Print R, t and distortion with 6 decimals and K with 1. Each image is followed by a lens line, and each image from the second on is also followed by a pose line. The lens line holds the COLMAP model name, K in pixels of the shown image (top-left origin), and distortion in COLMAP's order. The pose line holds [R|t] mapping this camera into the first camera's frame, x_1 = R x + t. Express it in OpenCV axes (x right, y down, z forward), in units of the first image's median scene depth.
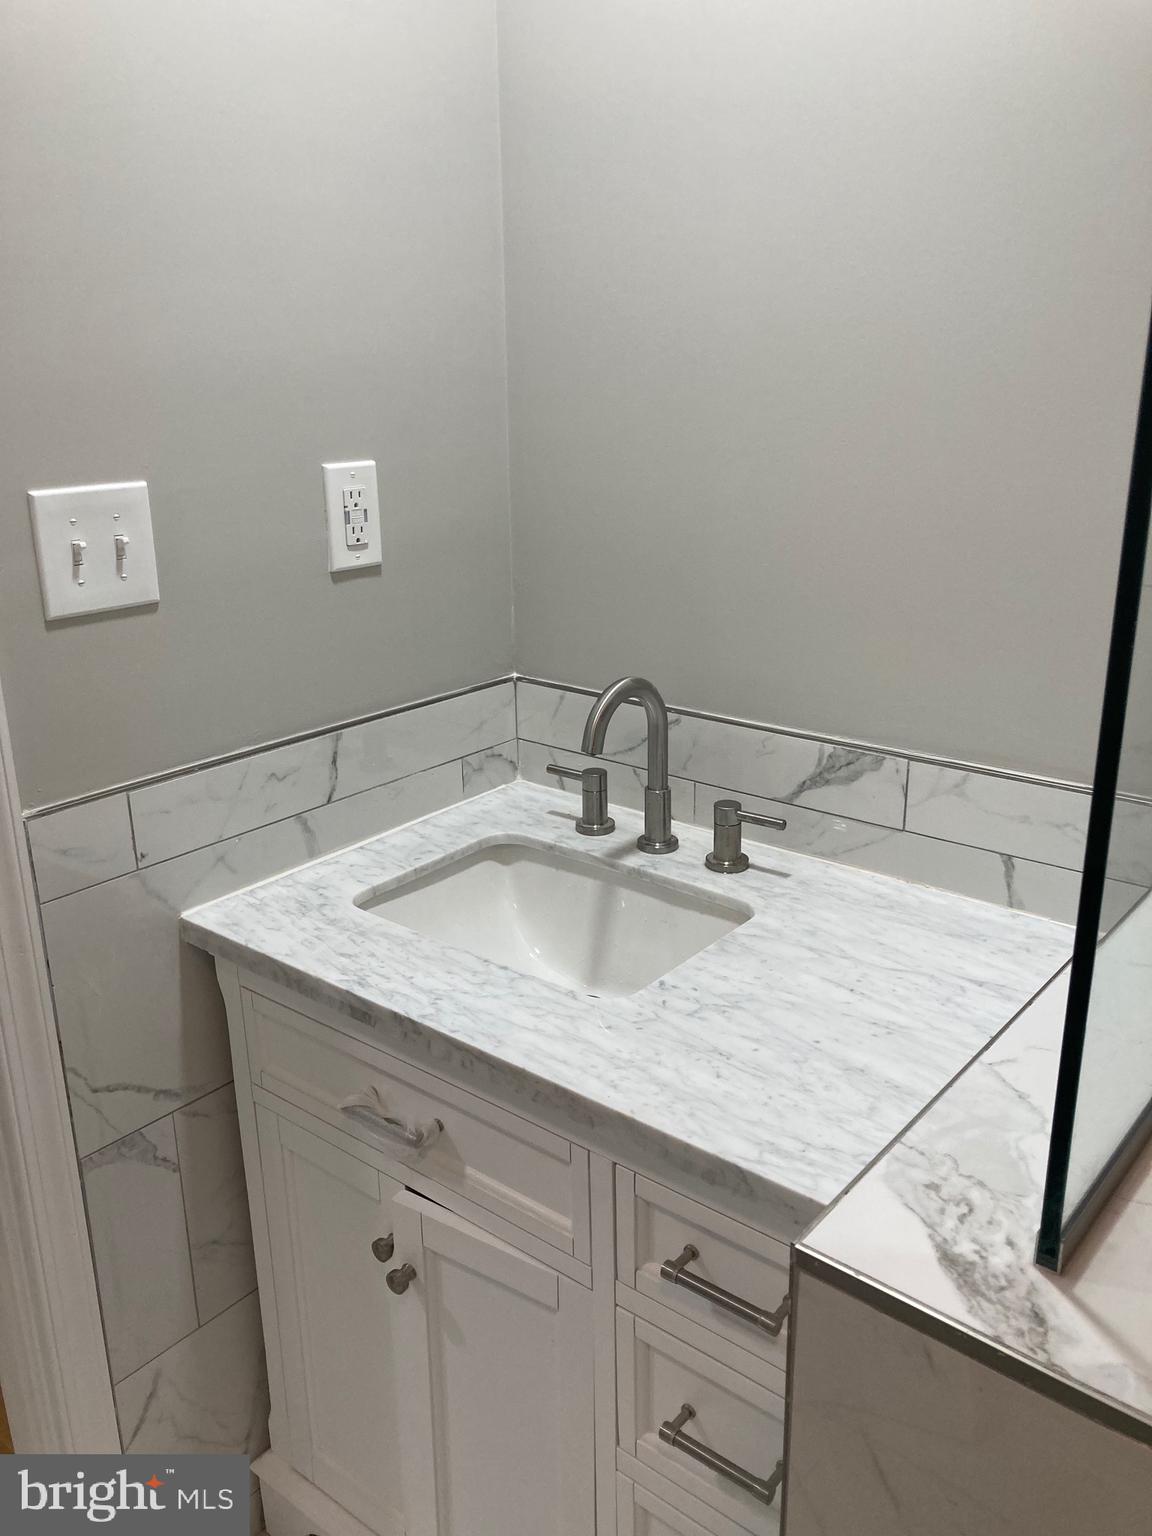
lens RADIAL K [[1257.6, 0, 575.6], [0, 1257.6, 756.5], [0, 0, 1]] dist [0.015950, 0.010242]
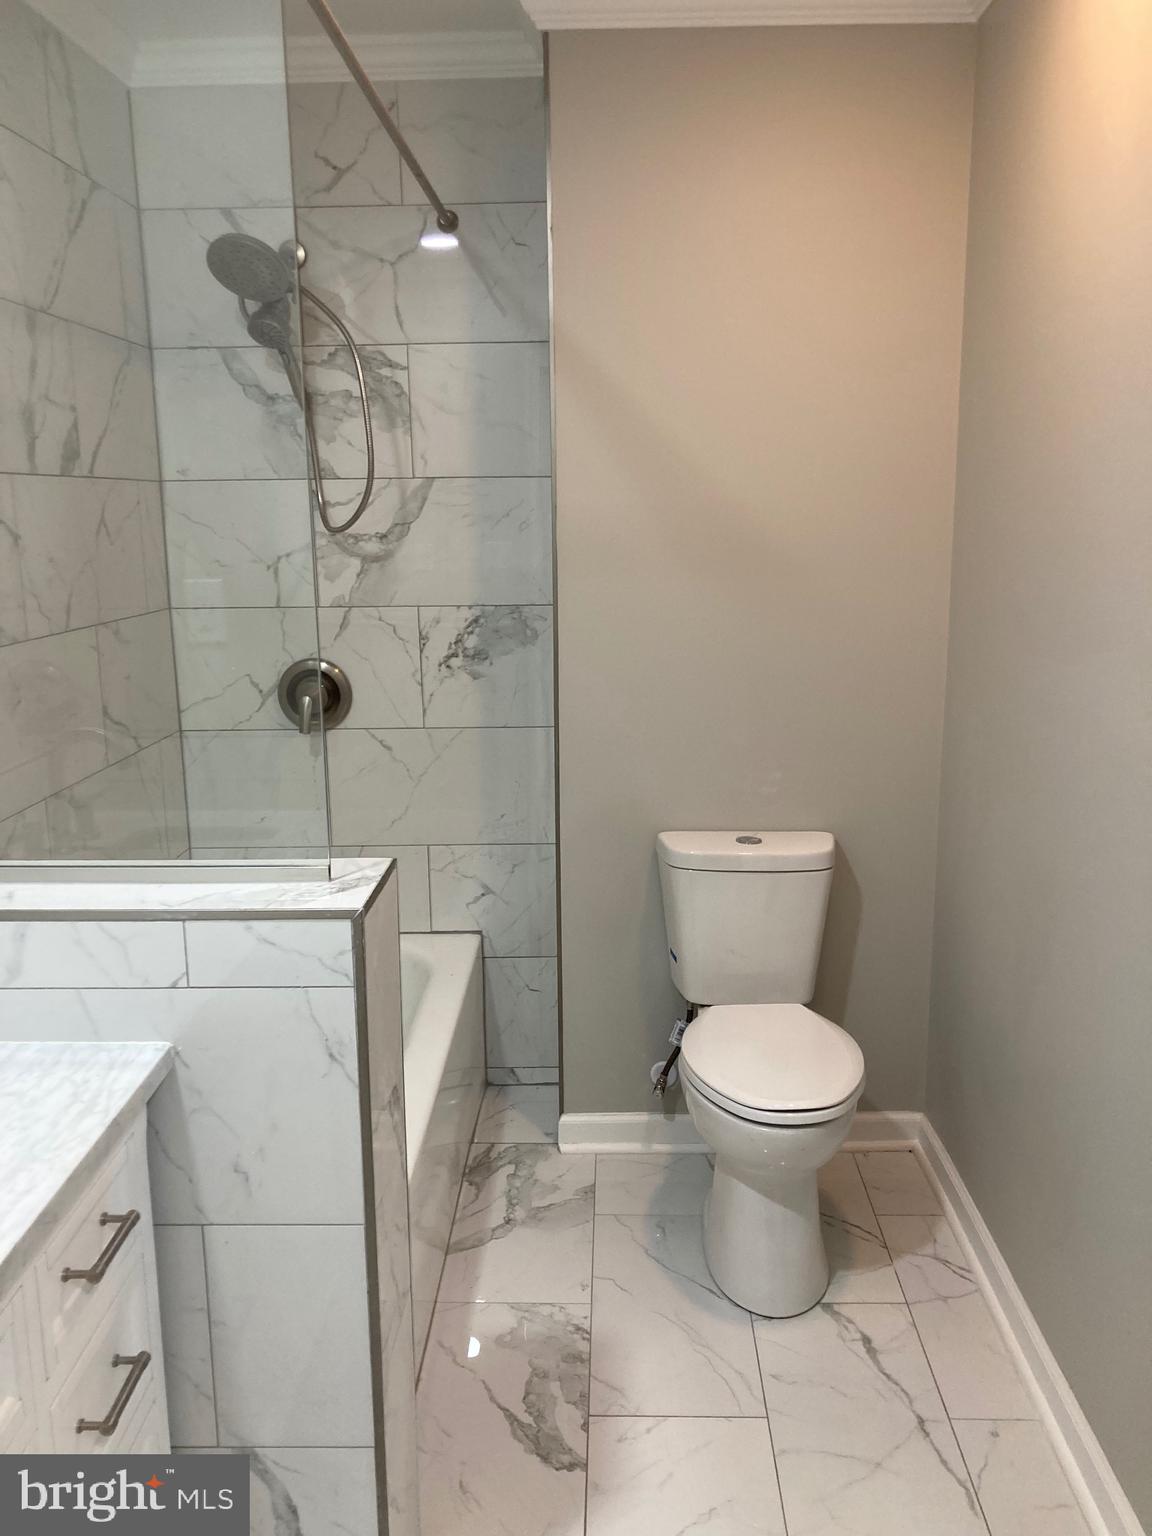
lens RADIAL K [[1257.6, 0, 578.8], [0, 1257.6, 752.2], [0, 0, 1]] dist [0.015950, 0.010242]
pose [[-0.620019, -0.138004, 0.772355, -0.864137], [0.261004, 0.892063, 0.368918, -0.289429], [-0.739901, 0.430324, -0.517076, 0.863309]]
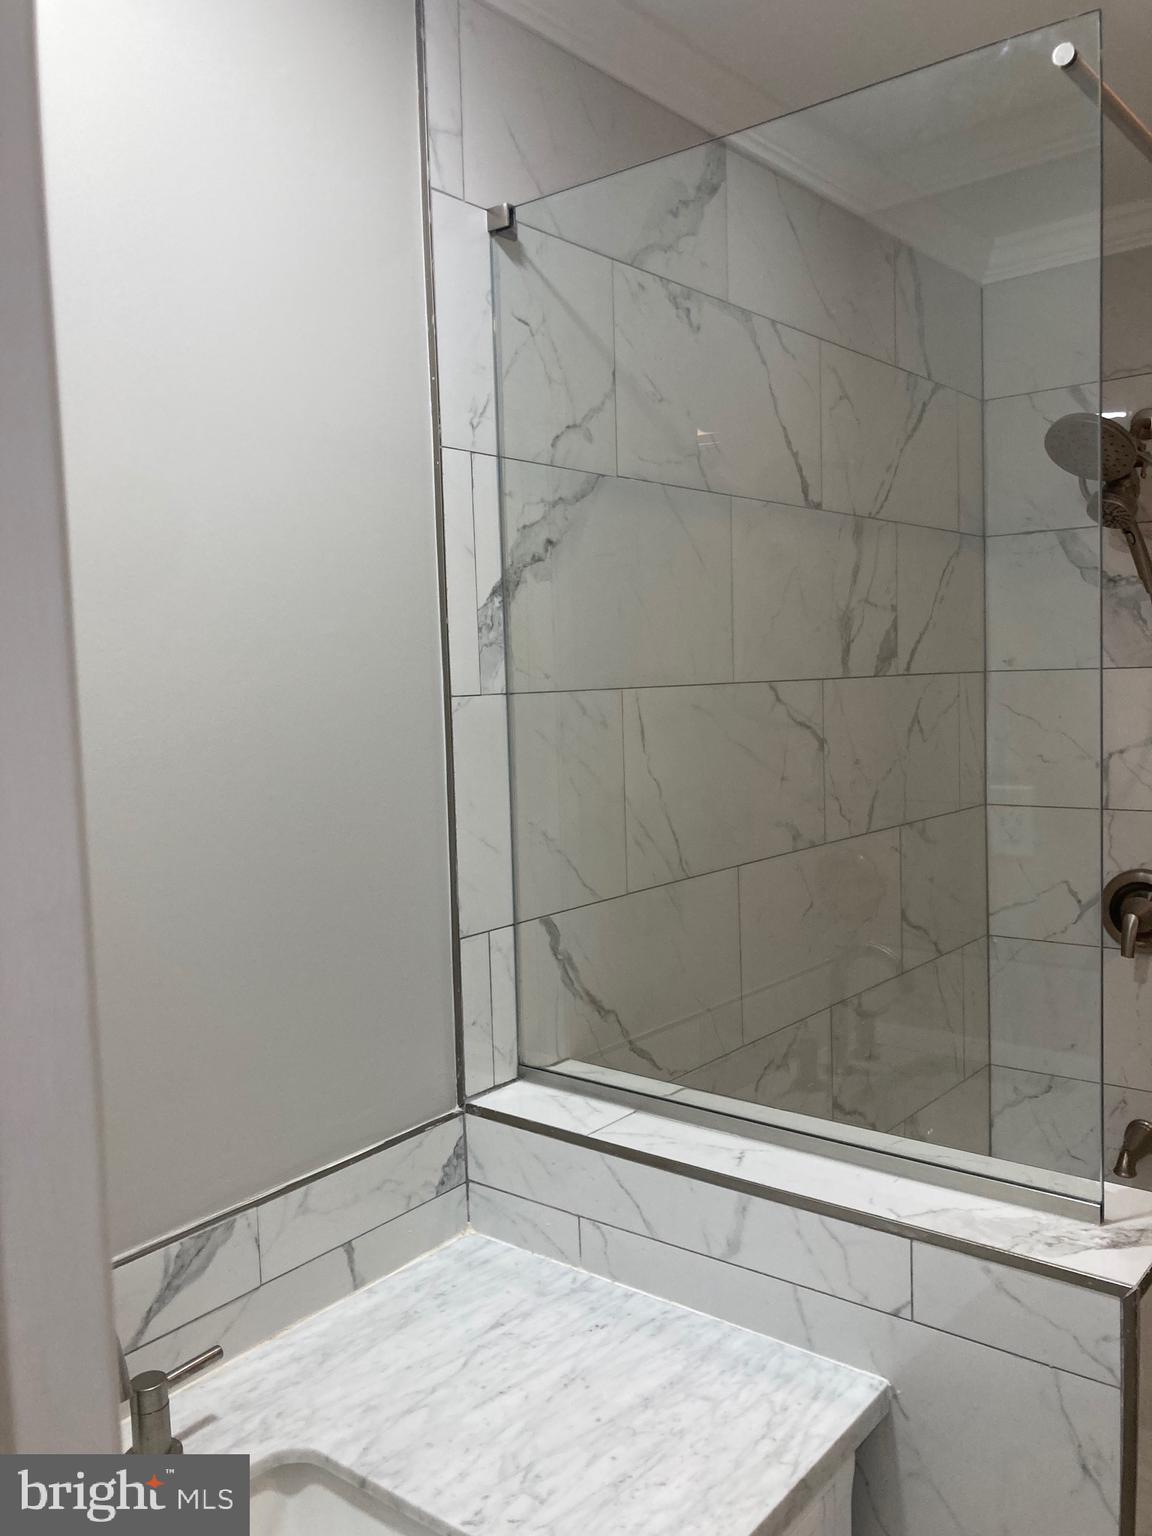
lens RADIAL K [[1257.6, 0, 603.5], [0, 1257.6, 755.4], [0, 0, 1]] dist [0.015950, 0.010242]
pose [[-0.029869, -0.057557, 0.997895, -0.713598], [0.337241, 0.939222, 0.064267, -0.309529], [-0.940944, 0.338451, -0.008643, 0.711710]]
